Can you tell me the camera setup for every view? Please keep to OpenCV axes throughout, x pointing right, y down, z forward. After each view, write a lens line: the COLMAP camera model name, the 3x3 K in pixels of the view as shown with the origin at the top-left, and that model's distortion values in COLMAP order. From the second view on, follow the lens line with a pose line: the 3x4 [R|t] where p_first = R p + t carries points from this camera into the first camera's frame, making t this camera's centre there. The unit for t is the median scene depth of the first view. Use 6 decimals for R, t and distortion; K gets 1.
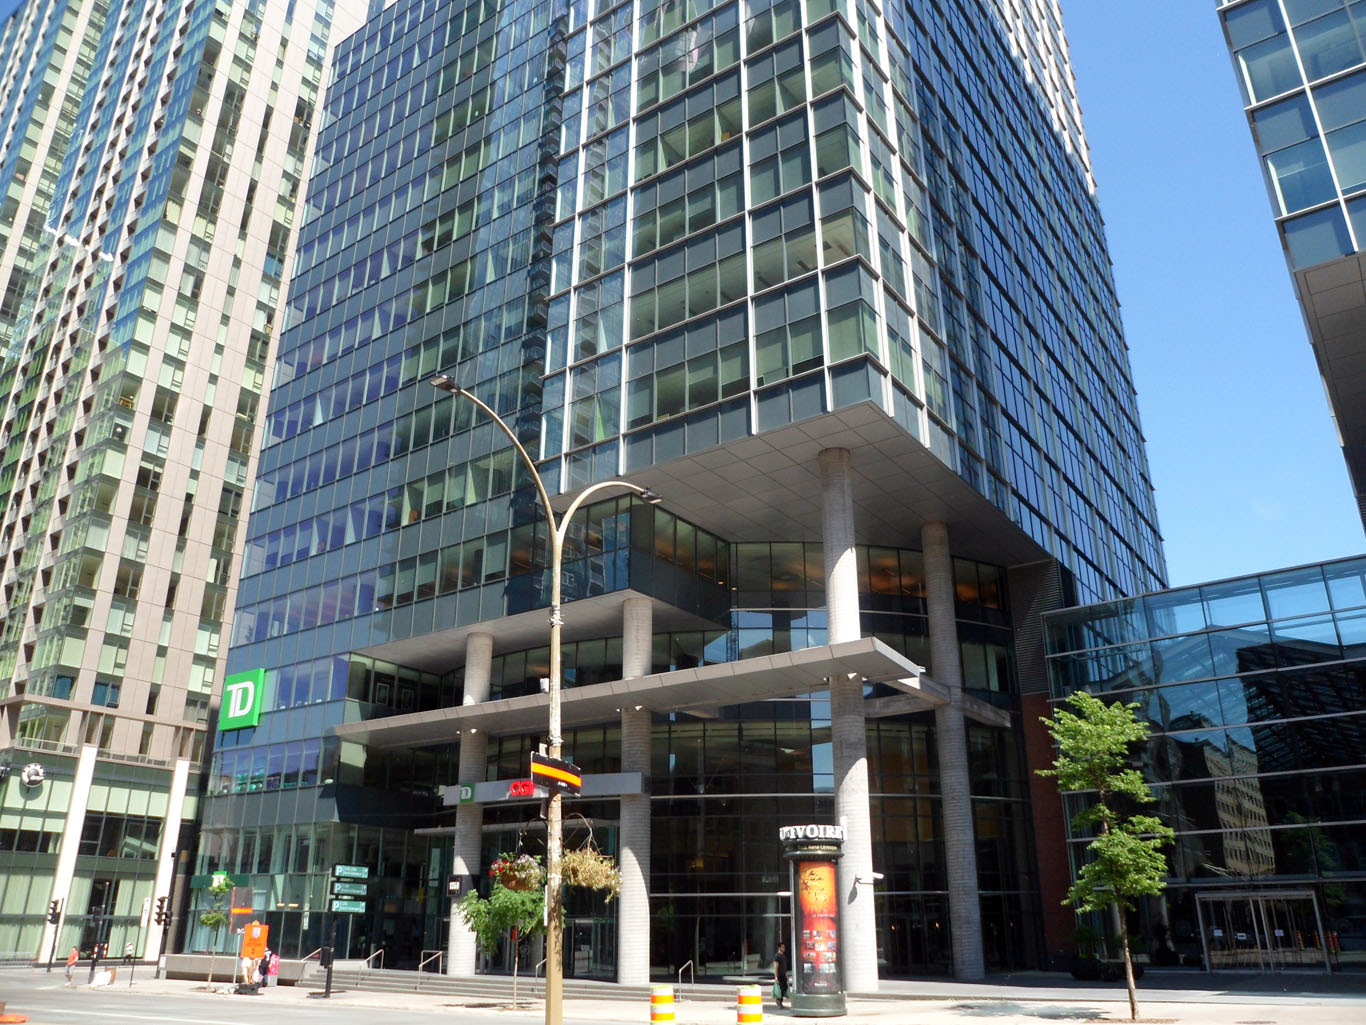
lens RADIAL K [[1048.0, 0, 686.2], [0, 1048.0, 528.2], [0, 0, 1]] dist [-0.149537, 0.120949]
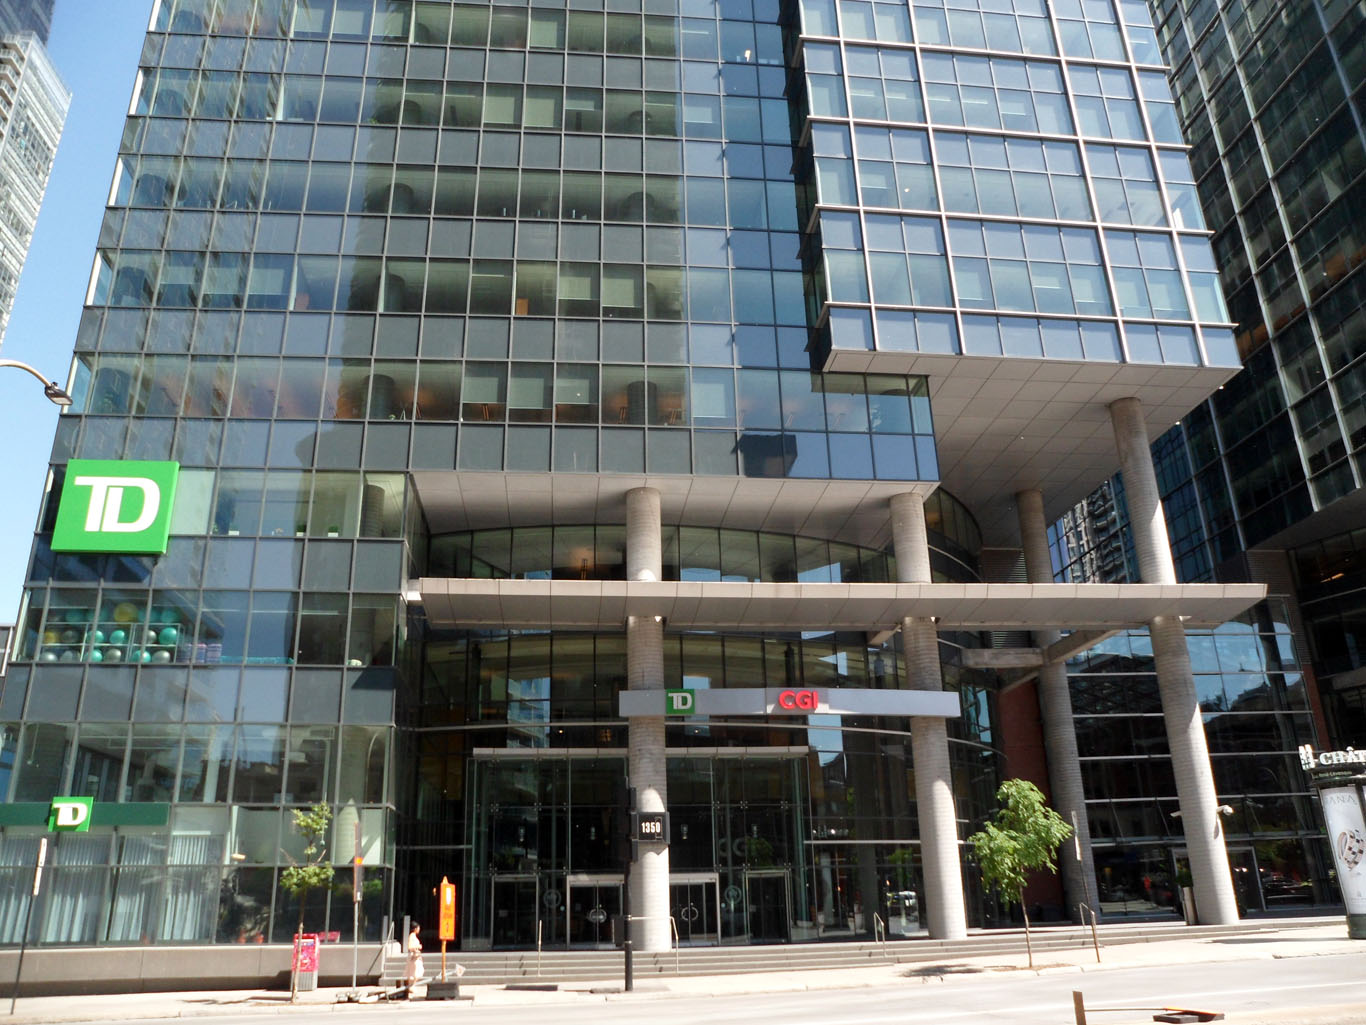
lens RADIAL K [[1048.0, 0, 686.2], [0, 1048.0, 528.2], [0, 0, 1]] dist [-0.149537, 0.120949]
pose [[0.742826, 0.207875, 0.636394, -0.213569], [-0.218021, 0.973868, -0.063626, 0.055787], [-0.632990, -0.091484, 0.768736, 0.133588]]
